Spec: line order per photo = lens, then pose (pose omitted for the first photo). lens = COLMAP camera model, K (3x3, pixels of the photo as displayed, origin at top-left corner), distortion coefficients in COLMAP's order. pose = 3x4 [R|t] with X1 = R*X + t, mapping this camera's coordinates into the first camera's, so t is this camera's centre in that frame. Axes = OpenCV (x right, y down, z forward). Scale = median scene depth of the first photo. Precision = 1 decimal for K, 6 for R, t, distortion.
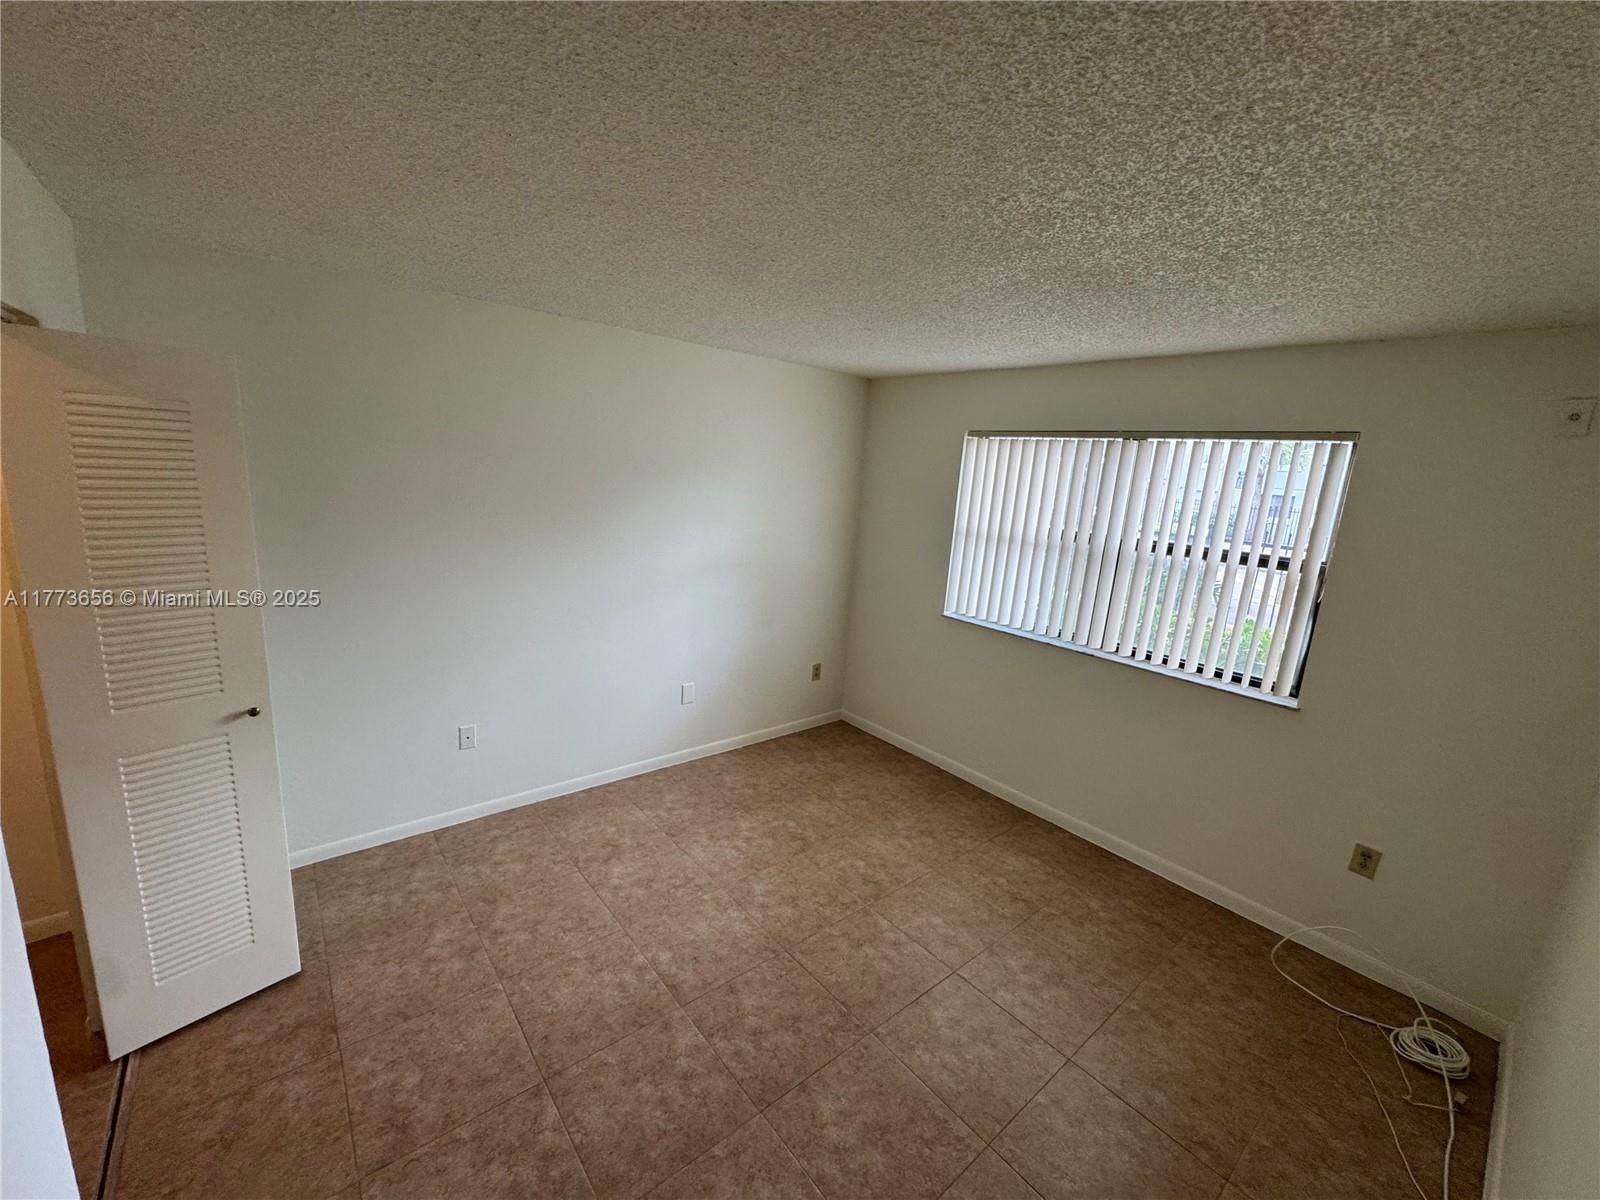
lens RADIAL K [[639.9, 0, 800.0], [0, 639.9, 600.0], [0, 0, 1]] dist [-0.001983, 0.000251]
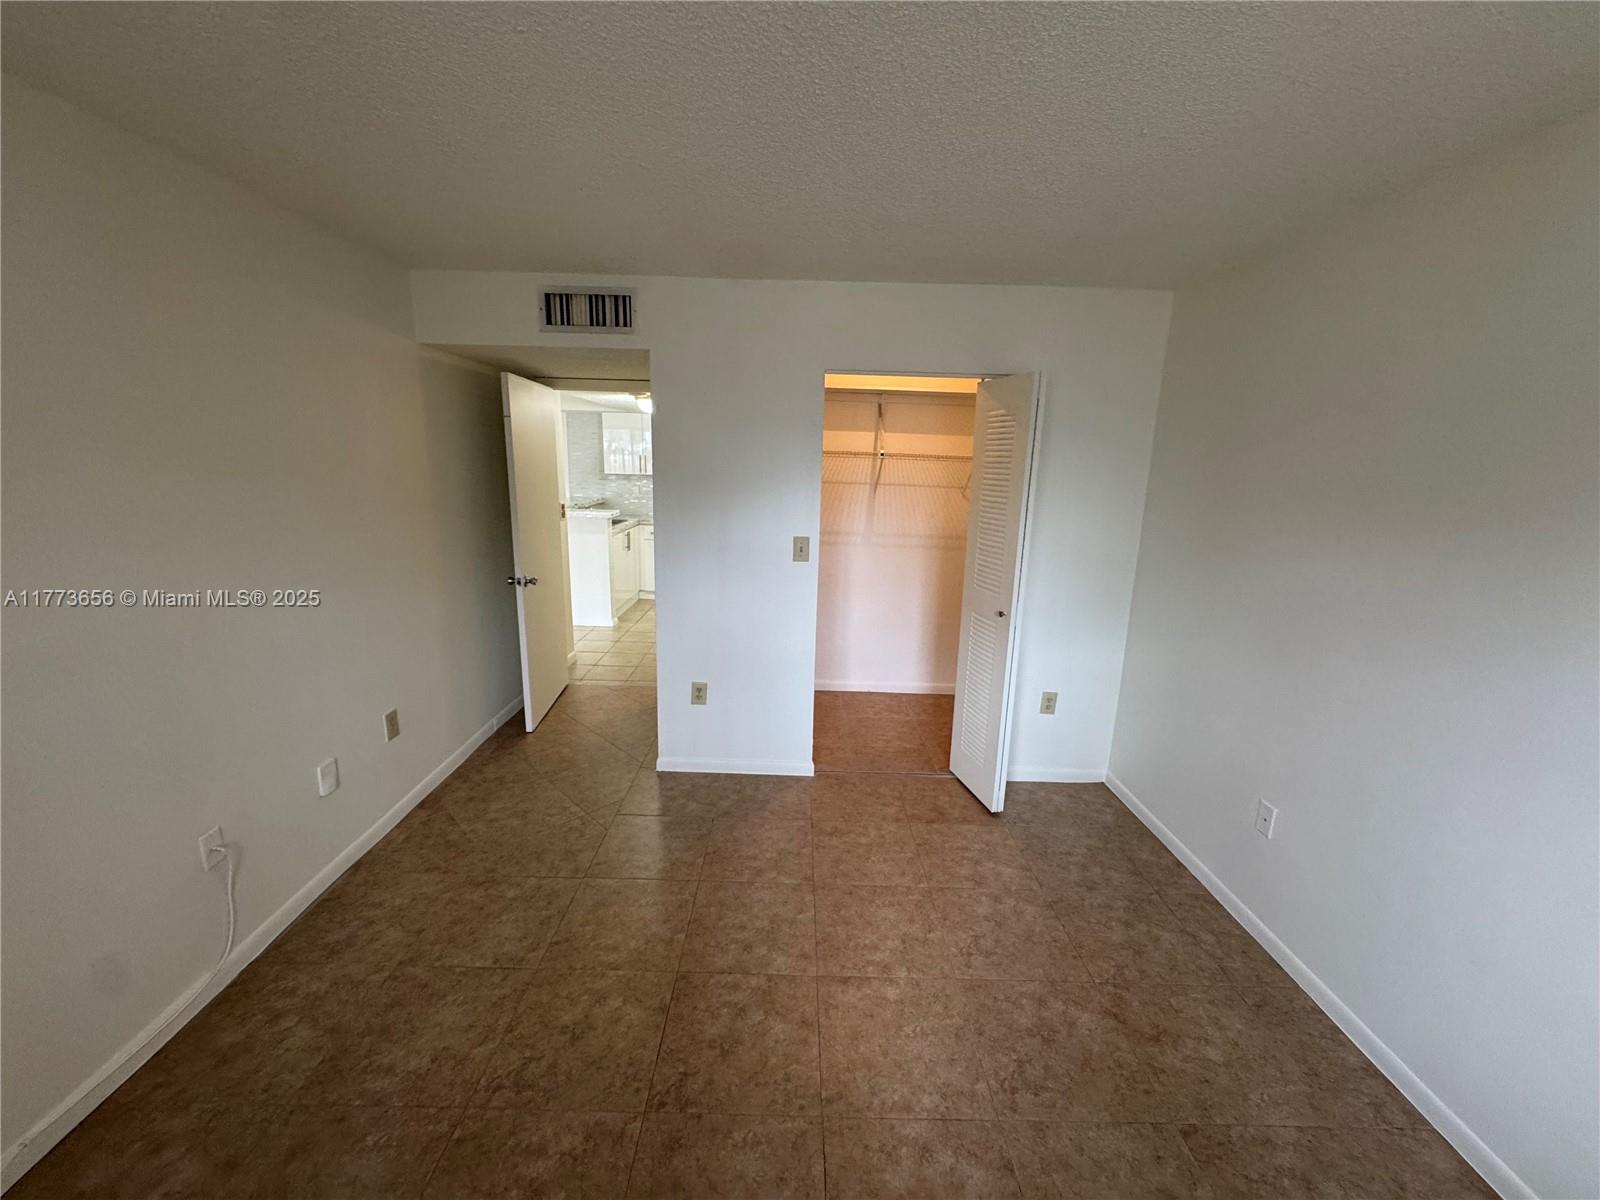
lens RADIAL K [[639.9, 0, 800.0], [0, 639.9, 600.0], [0, 0, 1]] dist [-0.001983, 0.000251]
pose [[-0.636144, 0.083402, -0.767049, 0.539834], [-0.224595, 0.931074, 0.287502, -0.165169], [0.738158, 0.355168, -0.573566, 1.383213]]
